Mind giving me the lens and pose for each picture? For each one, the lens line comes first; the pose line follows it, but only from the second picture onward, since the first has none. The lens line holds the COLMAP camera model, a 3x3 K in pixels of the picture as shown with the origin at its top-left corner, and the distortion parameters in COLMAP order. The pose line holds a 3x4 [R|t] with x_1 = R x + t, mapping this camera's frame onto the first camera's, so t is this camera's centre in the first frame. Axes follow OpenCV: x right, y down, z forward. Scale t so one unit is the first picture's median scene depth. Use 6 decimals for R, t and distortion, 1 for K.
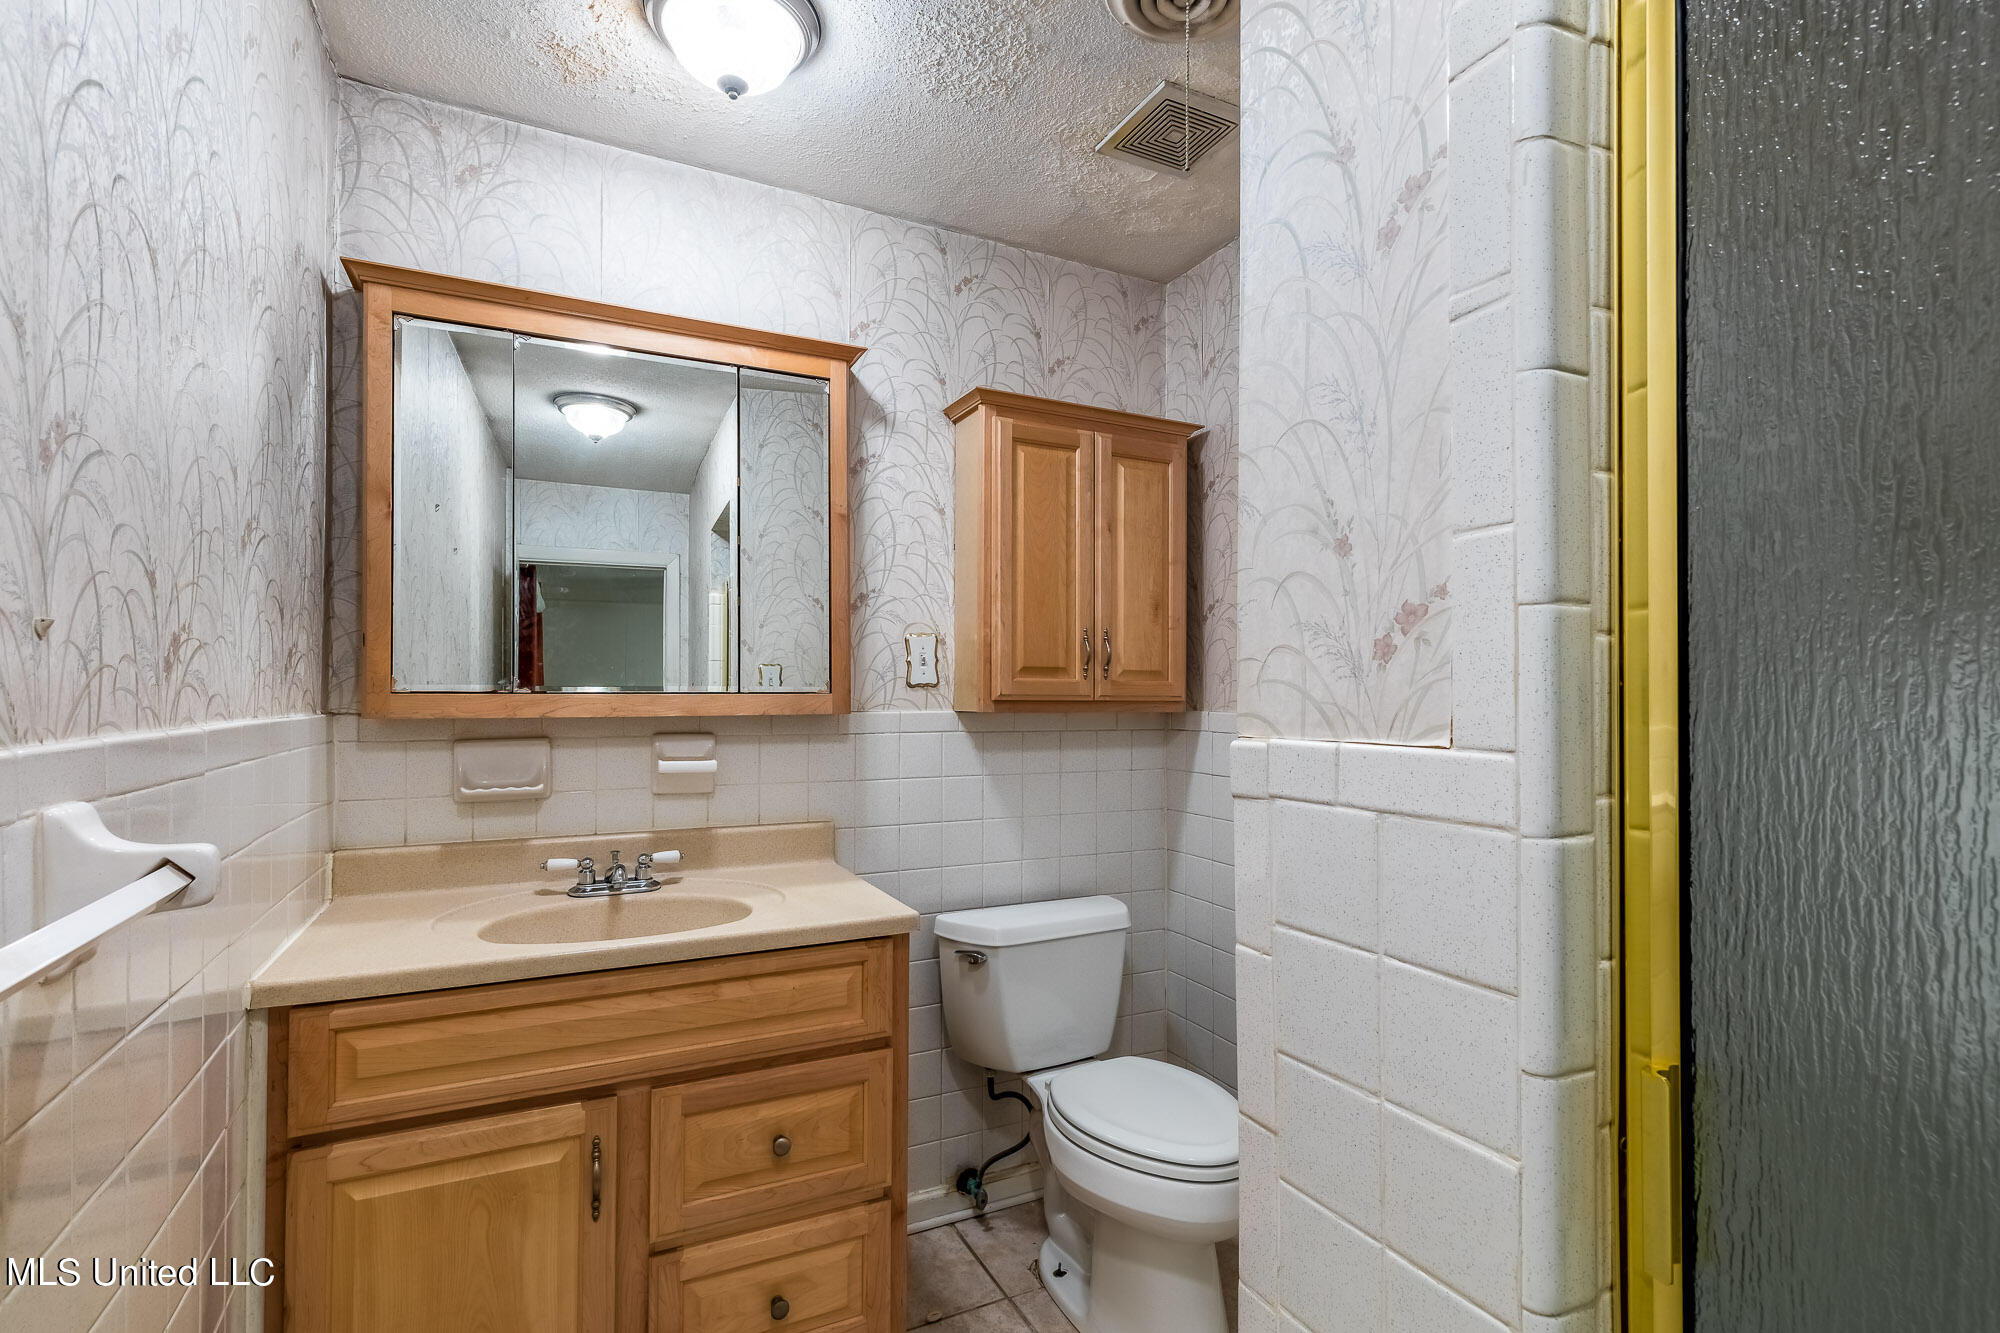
lens RADIAL K [[926.4, 0, 1003.5], [0, 926.4, 684.6], [0, 0, 1]] dist [0.001956, 0.000335]
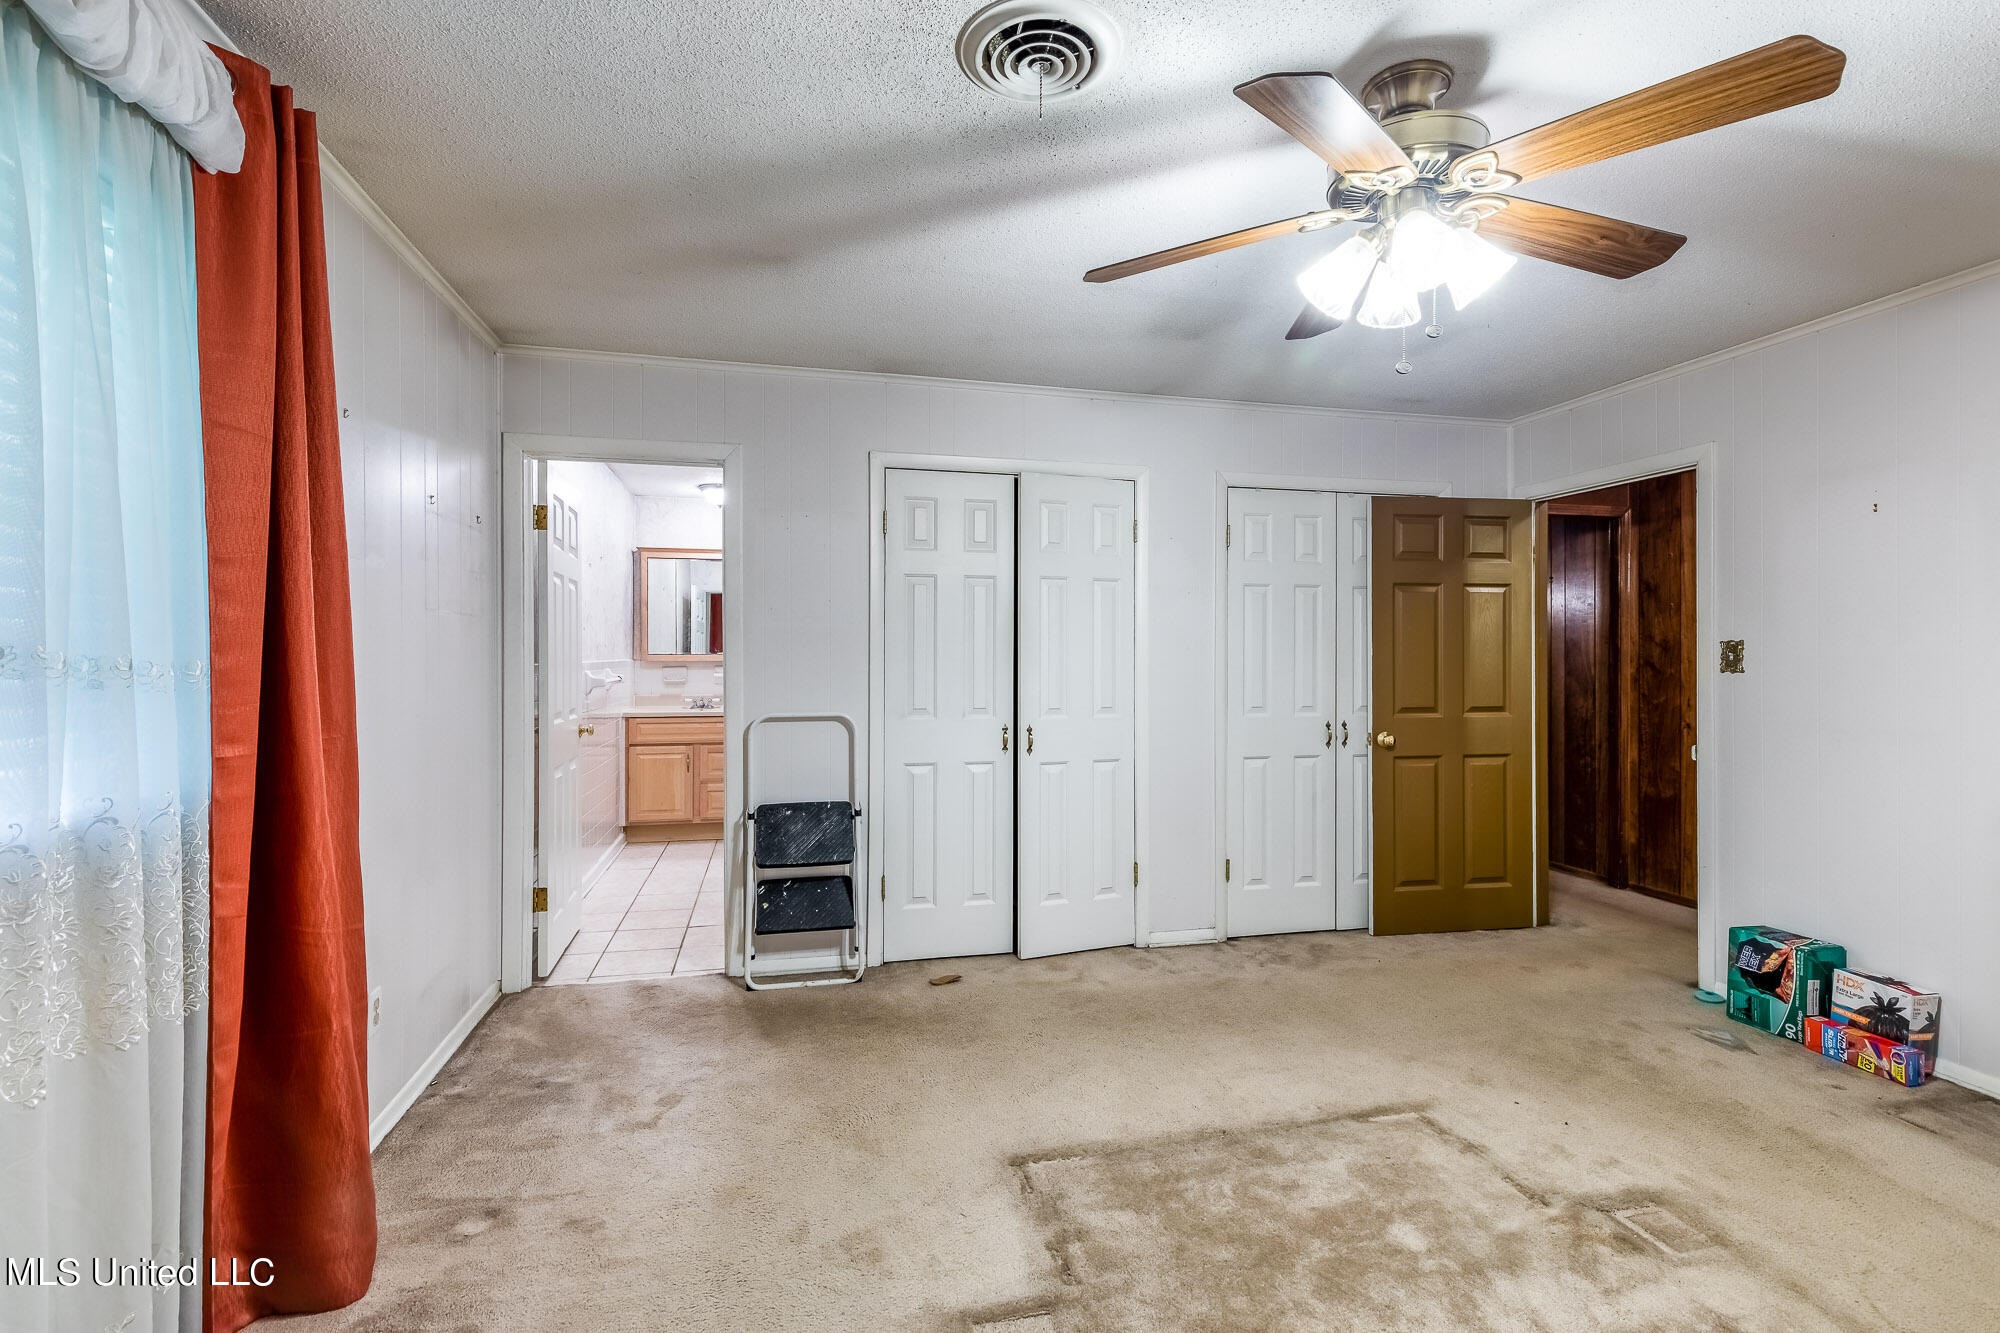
lens RADIAL K [[926.4, 0, 995.4], [0, 926.4, 654.1], [0, 0, 1]] dist [0.001956, 0.000335]
pose [[0.972248, 0.004585, -0.233907, 2.019869], [-0.001419, 0.999905, 0.013702, -0.055020], [0.233948, -0.012990, 0.972162, -2.952720]]
